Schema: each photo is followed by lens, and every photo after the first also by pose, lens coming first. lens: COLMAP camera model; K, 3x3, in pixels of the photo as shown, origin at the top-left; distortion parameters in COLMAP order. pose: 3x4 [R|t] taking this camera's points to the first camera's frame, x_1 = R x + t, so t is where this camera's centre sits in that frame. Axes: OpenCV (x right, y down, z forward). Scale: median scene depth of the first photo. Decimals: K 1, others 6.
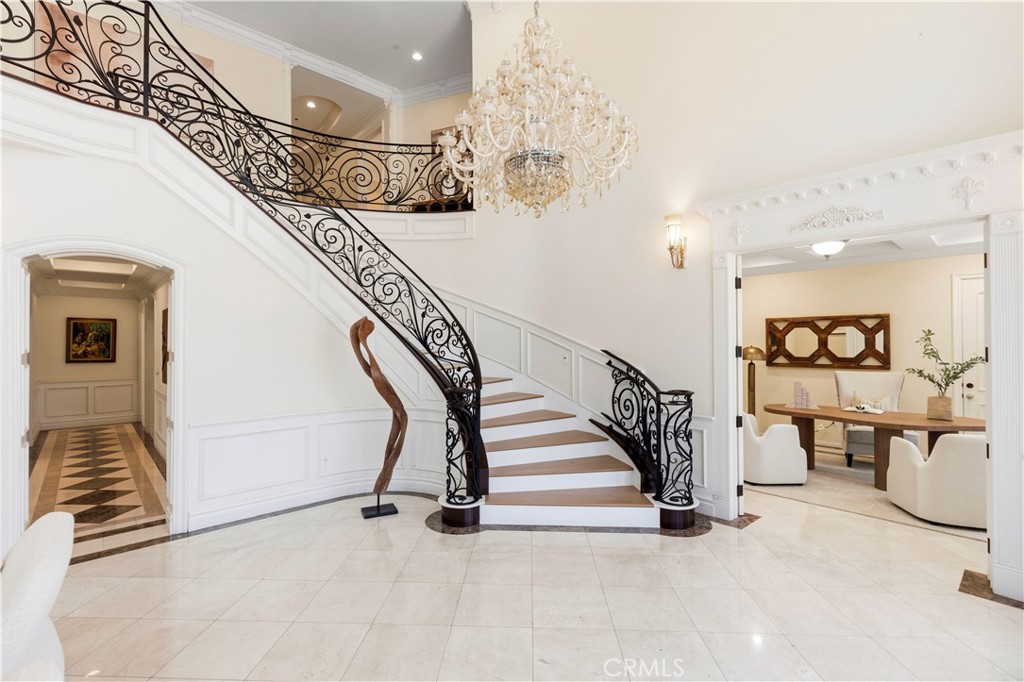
lens RADIAL K [[467.3, 0, 510.6], [0, 467.3, 338.7], [0, 0, 1]] dist [0.003132, -0.001257]
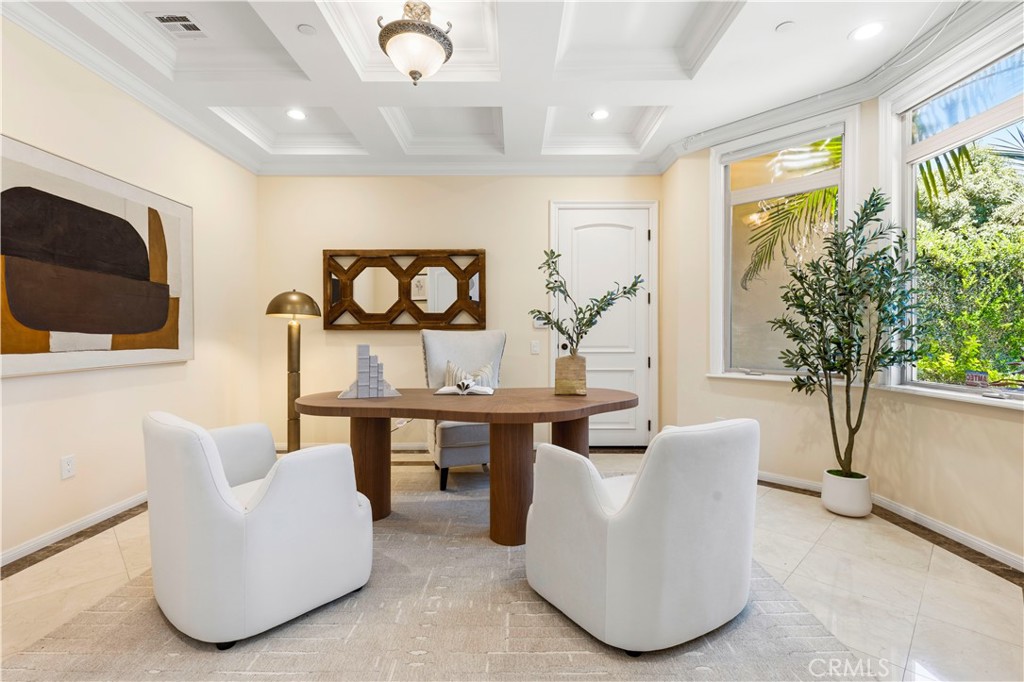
lens RADIAL K [[467.3, 0, 512.1], [0, 467.3, 338.0], [0, 0, 1]] dist [0.003132, -0.001257]
pose [[0.684708, -0.006686, 0.728787, 0.322285], [-0.006262, 0.999867, 0.015056, 0.068784], [-0.728790, -0.014873, 0.684575, 0.485372]]
